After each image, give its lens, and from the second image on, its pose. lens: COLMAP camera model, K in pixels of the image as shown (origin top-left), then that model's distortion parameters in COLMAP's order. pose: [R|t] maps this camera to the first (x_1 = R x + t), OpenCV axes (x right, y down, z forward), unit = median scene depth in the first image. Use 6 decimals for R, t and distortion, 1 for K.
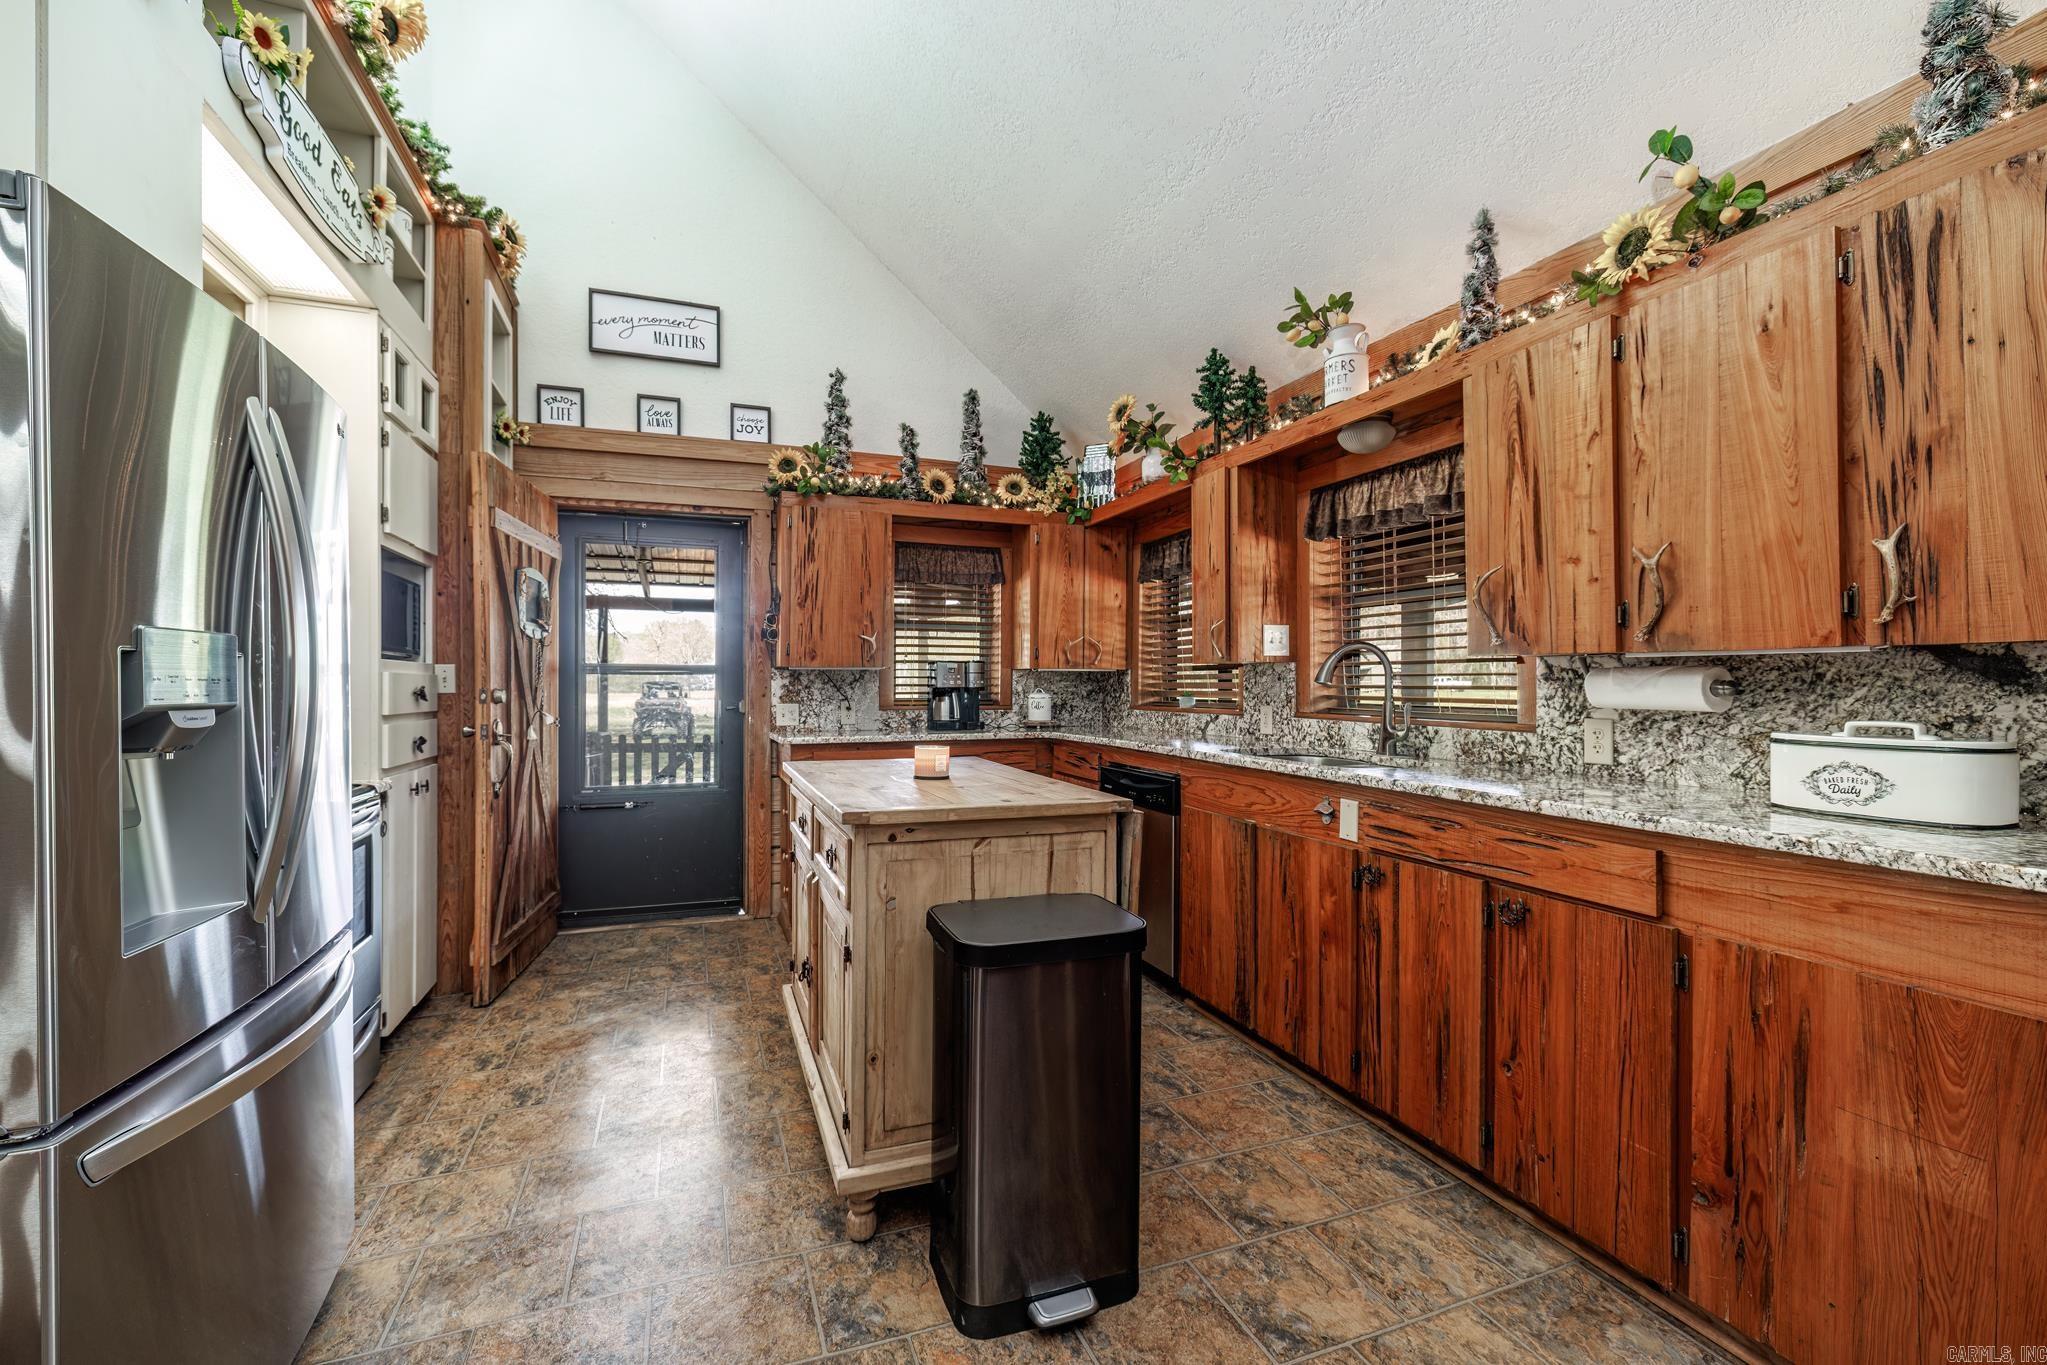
lens RADIAL K [[863.4, 0, 1030.6], [0, 863.4, 683.3], [0, 0, 1]] dist [-0.001346, 0.000266]
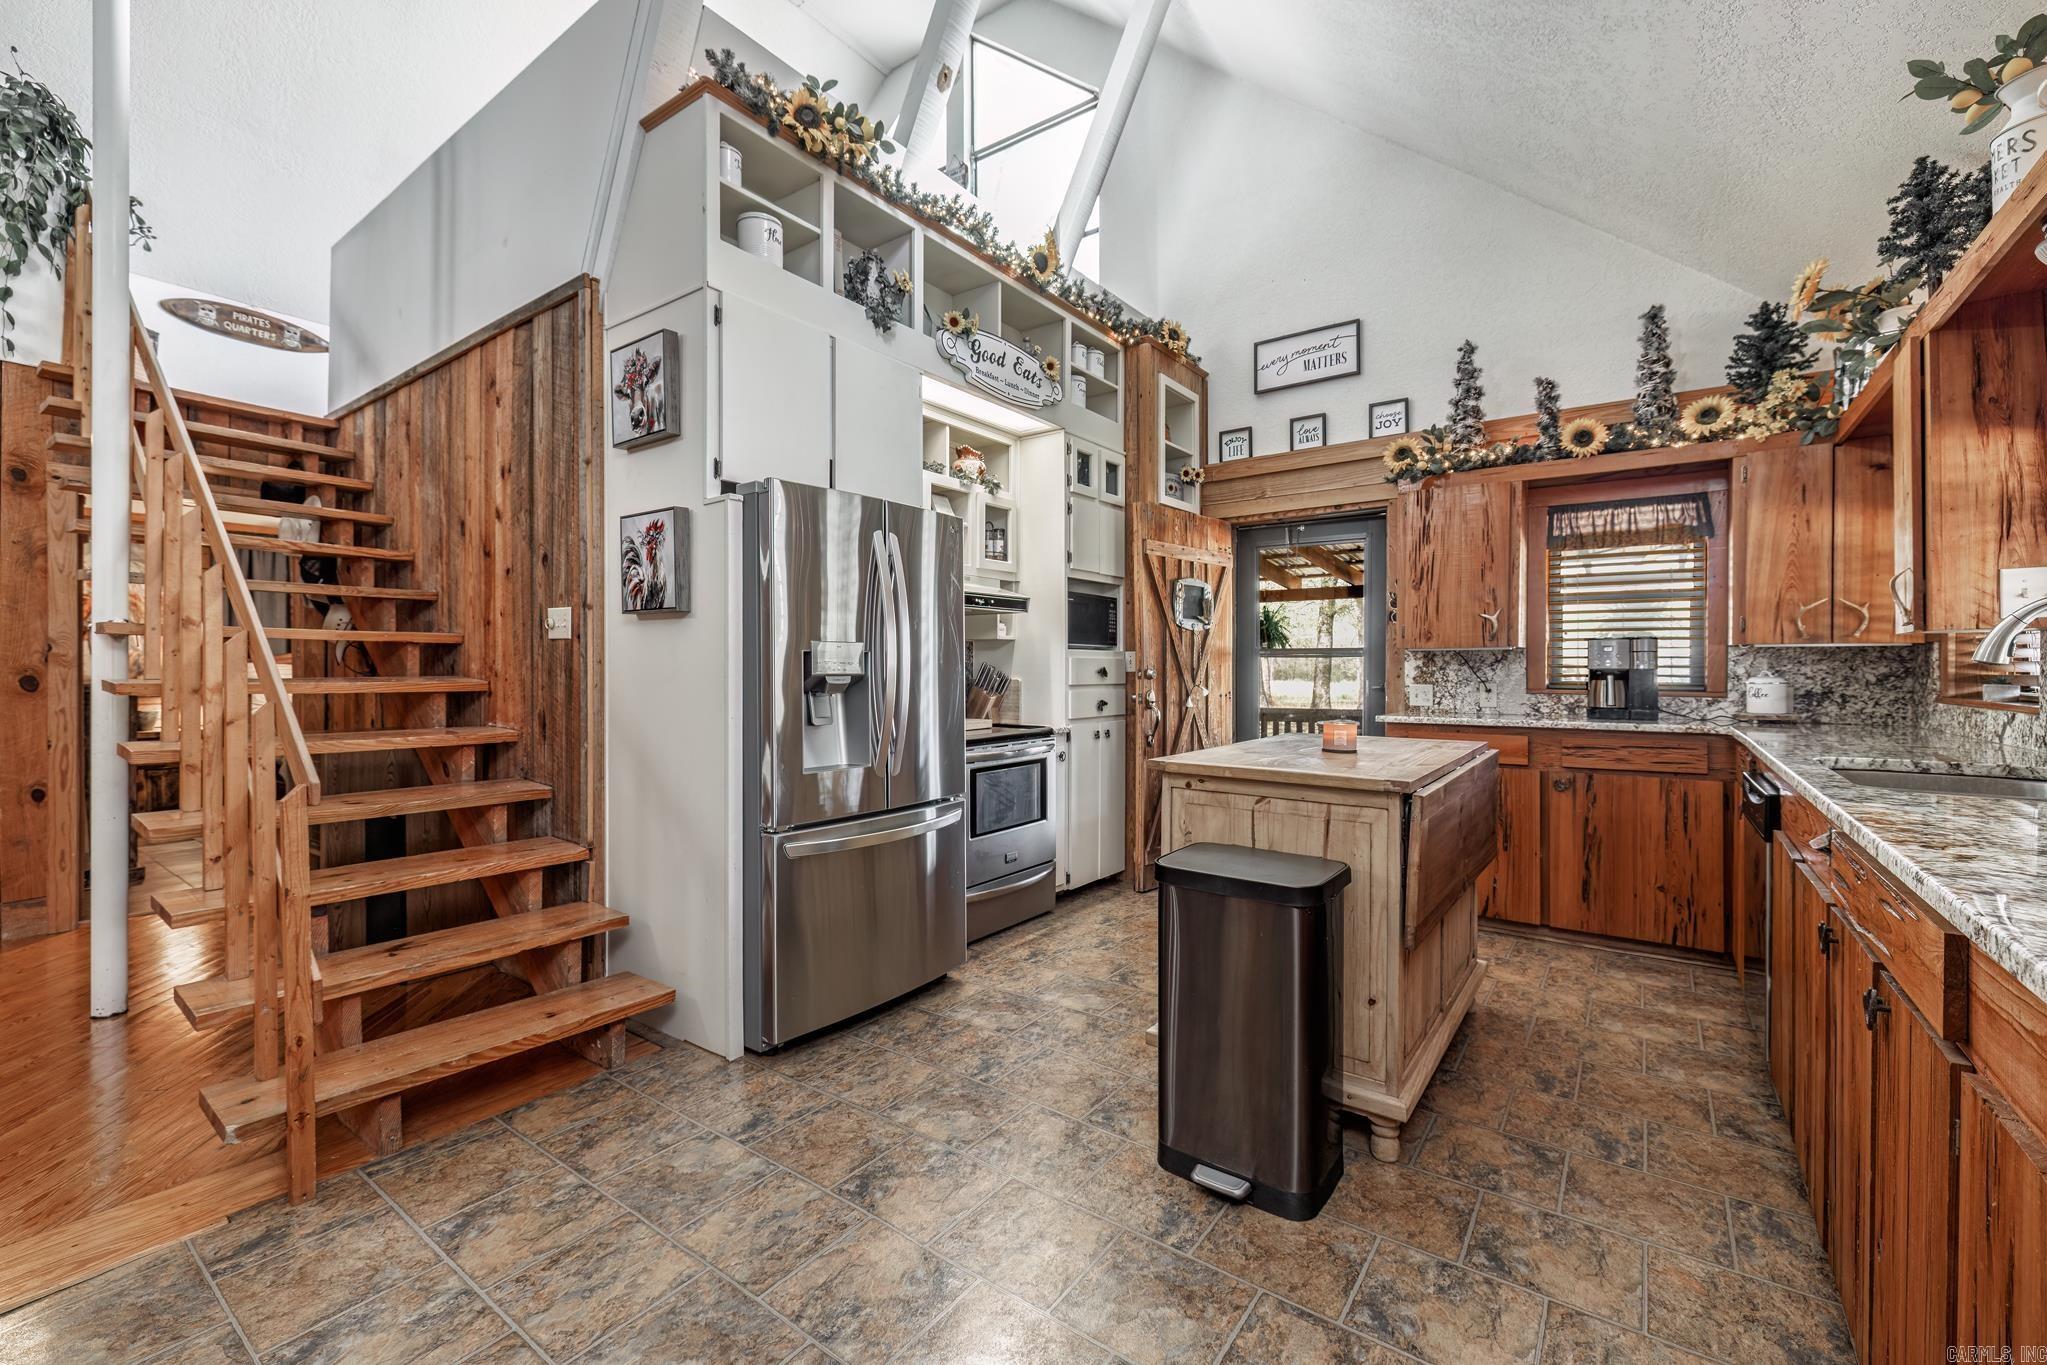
lens RADIAL K [[865.3, 0, 995.0], [0, 865.3, 665.7], [0, 0, 1]] dist [0.000709, 0.000267]
pose [[0.523201, -0.000874, -0.852209, 0.348338], [0.001114, 0.999999, -0.000342, 0.001498], [0.852209, -0.000770, 0.523202, 0.039198]]
